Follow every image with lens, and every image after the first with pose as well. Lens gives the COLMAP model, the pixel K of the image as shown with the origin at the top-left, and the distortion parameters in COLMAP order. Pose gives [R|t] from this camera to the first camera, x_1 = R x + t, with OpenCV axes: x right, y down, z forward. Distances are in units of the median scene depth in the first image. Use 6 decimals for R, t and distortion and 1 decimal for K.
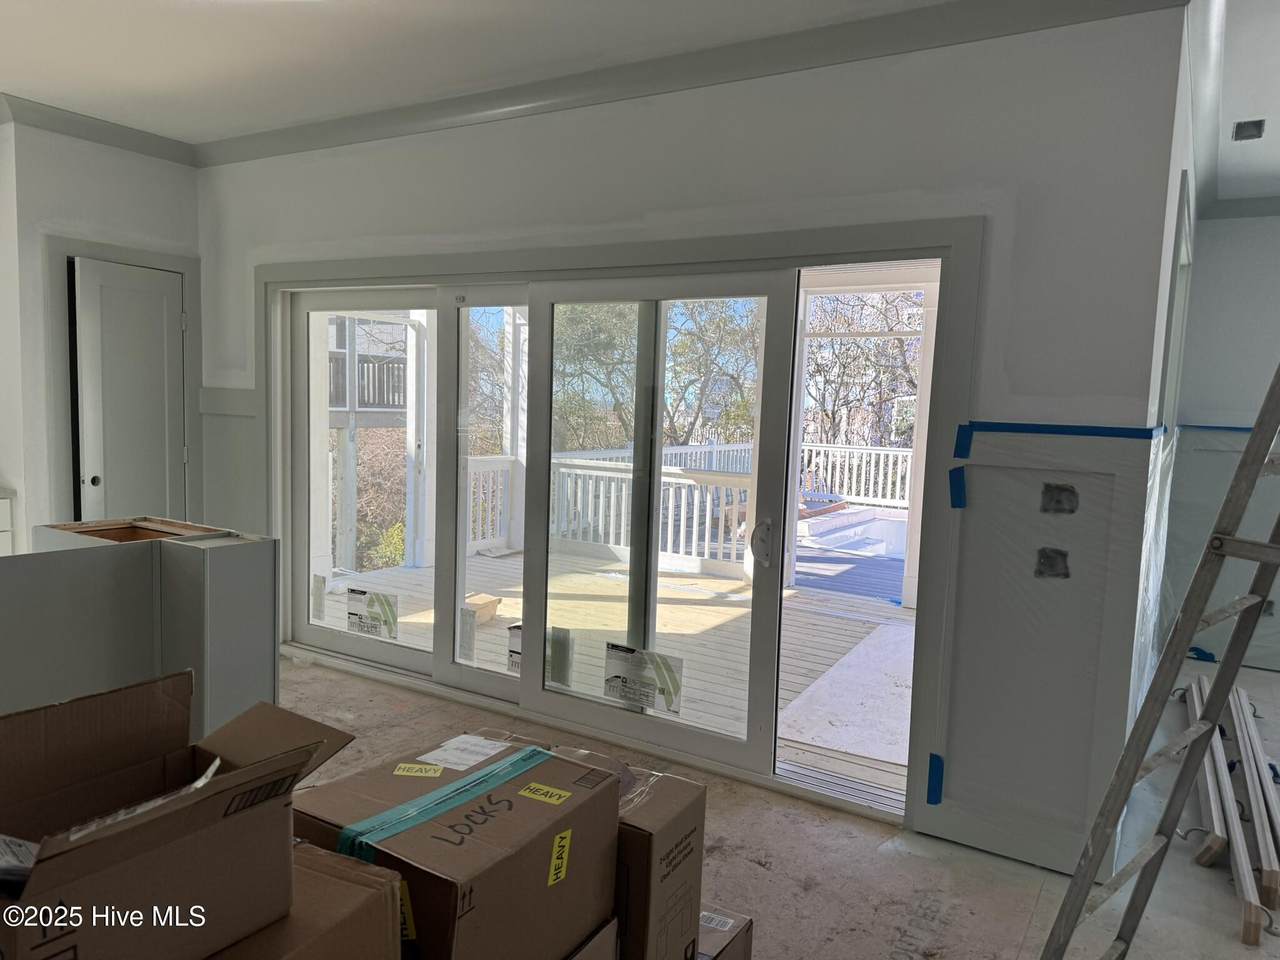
lens RADIAL K [[905.5, 0, 644.3], [0, 905.5, 481.0], [0, 0, 1]] dist [0.051570, -0.058757]
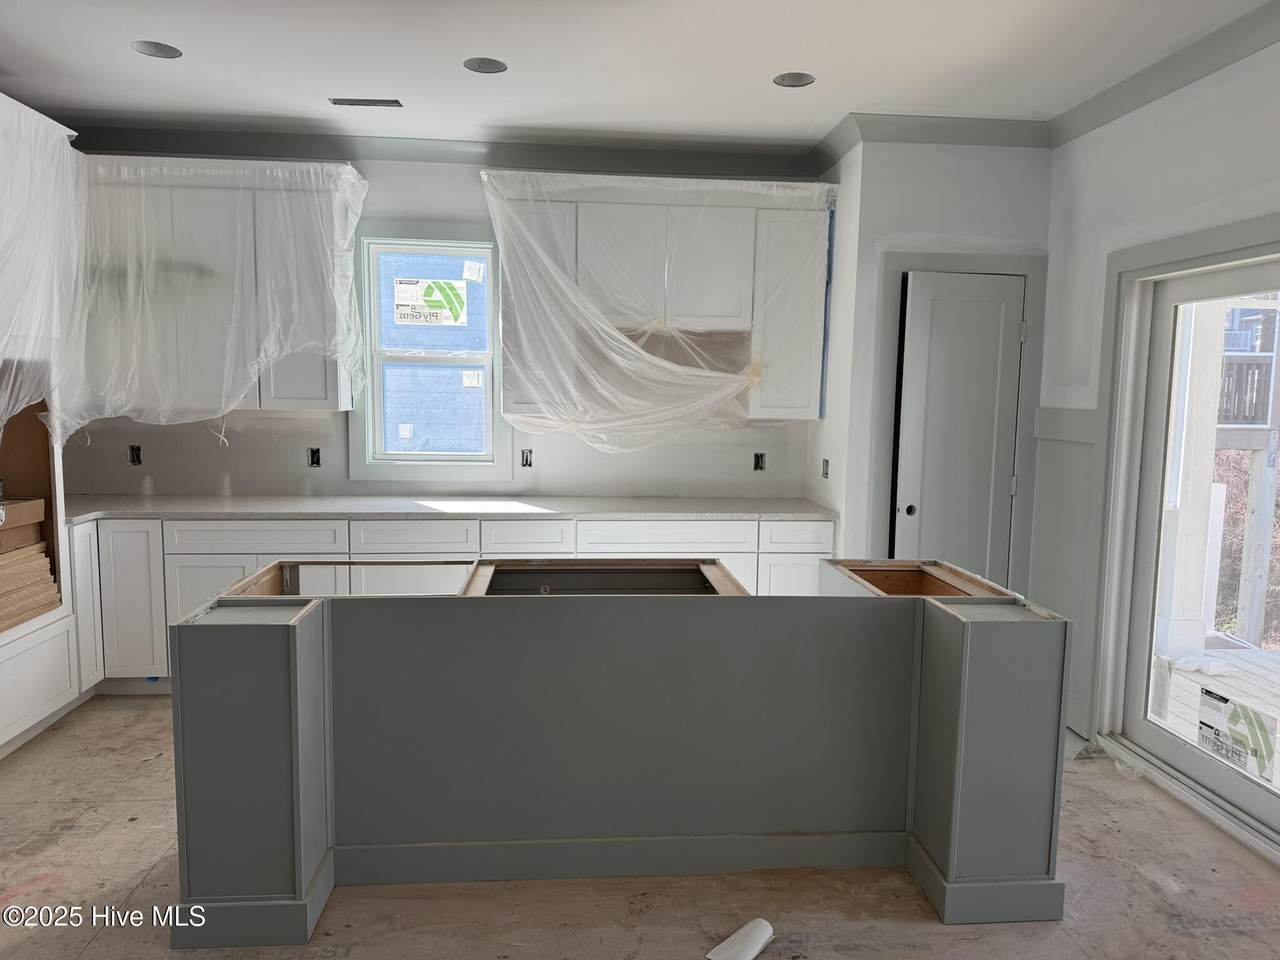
lens RADIAL K [[905.5, 0, 641.6], [0, 905.5, 483.9], [0, 0, 1]] dist [0.051570, -0.058757]
pose [[0.601129, 0.057632, -0.797071, -0.026390], [-0.066811, 0.997529, 0.021738, -0.027121], [0.796354, 0.040186, 0.603494, 0.209603]]
